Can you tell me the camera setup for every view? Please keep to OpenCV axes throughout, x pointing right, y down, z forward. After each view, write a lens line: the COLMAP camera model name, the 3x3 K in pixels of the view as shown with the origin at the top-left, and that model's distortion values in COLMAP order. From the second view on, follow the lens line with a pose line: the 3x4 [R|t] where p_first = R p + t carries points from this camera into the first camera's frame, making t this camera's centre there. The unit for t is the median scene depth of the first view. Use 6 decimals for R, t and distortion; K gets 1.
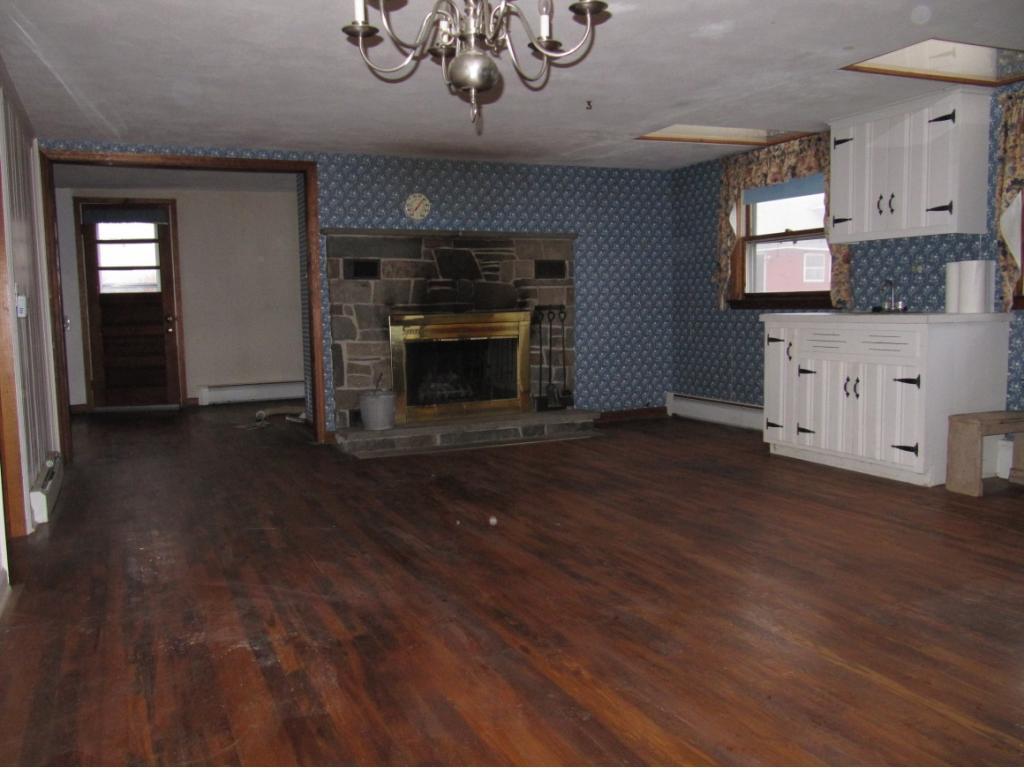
lens RADIAL K [[853.3, 0, 486.9], [0, 853.3, 380.2], [0, 0, 1]] dist [-0.048516, 0.021023]
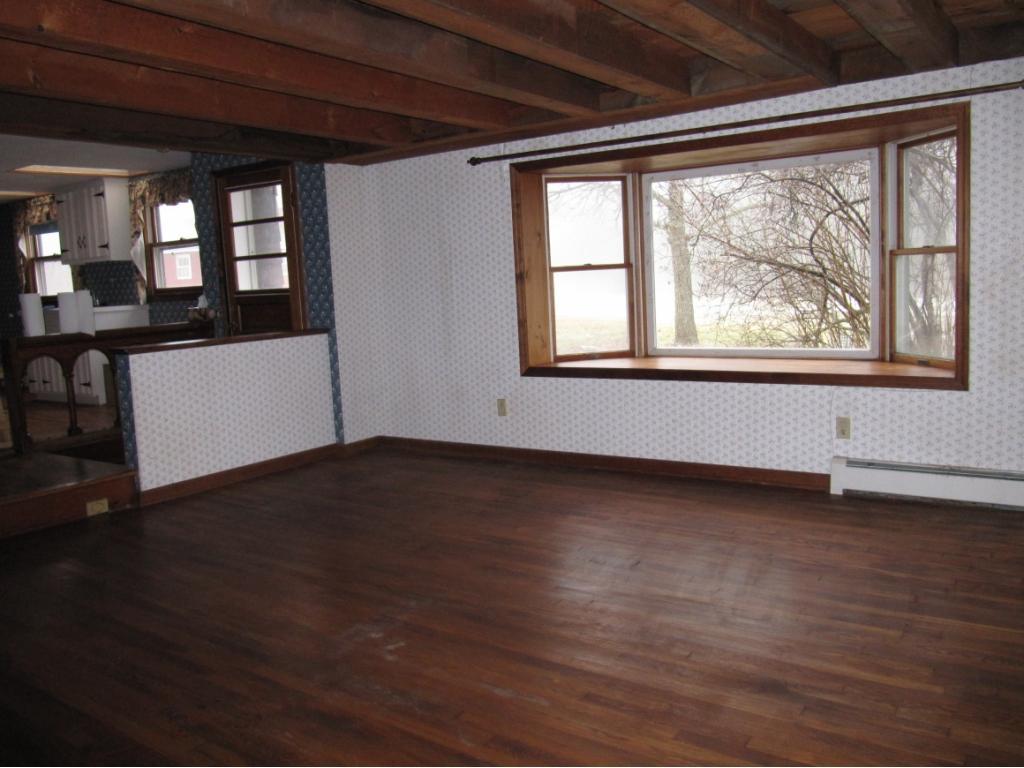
lens RADIAL K [[853.3, 0, 507.9], [0, 853.3, 387.0], [0, 0, 1]] dist [-0.048516, 0.021023]
pose [[0.845281, -0.090750, 0.526559, 0.374244], [0.079052, 0.995866, 0.044731, 0.092087], [-0.528442, 0.003815, 0.848961, -1.156144]]
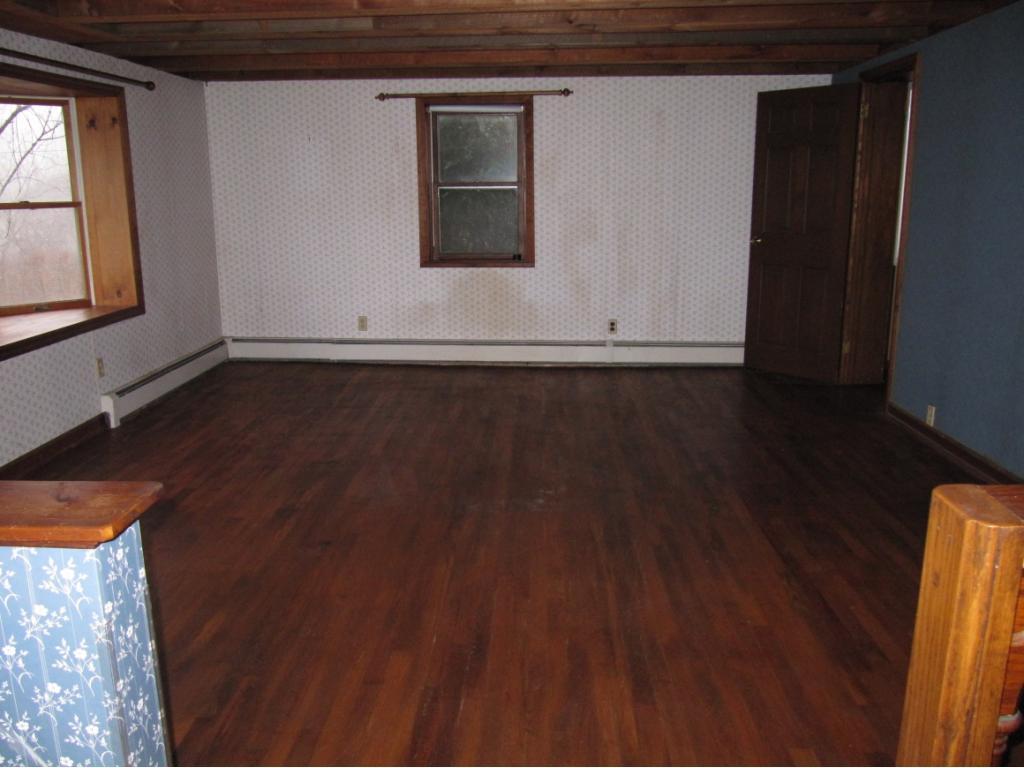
lens RADIAL K [[853.3, 0, 509.8], [0, 853.3, 380.0], [0, 0, 1]] dist [-0.048516, 0.021023]
pose [[-0.905104, -0.070850, 0.419246, 0.291001], [0.065279, 0.951174, 0.301673, -0.093776], [-0.420150, 0.300413, -0.856286, 0.492945]]
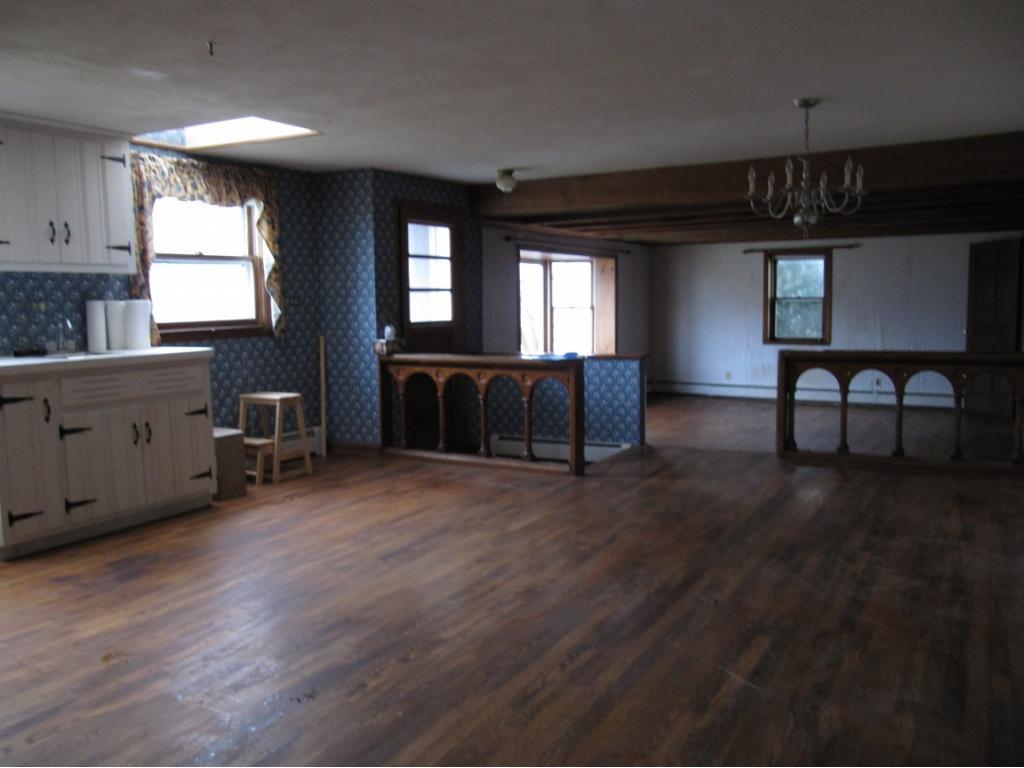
lens RADIAL K [[853.3, 0, 508.6], [0, 853.3, 385.7], [0, 0, 1]] dist [-0.048516, 0.021023]
pose [[-0.605585, -0.048801, 0.794283, -0.708278], [0.100529, 0.985430, 0.137191, -0.169058], [-0.789405, 0.162929, -0.591856, 1.599694]]
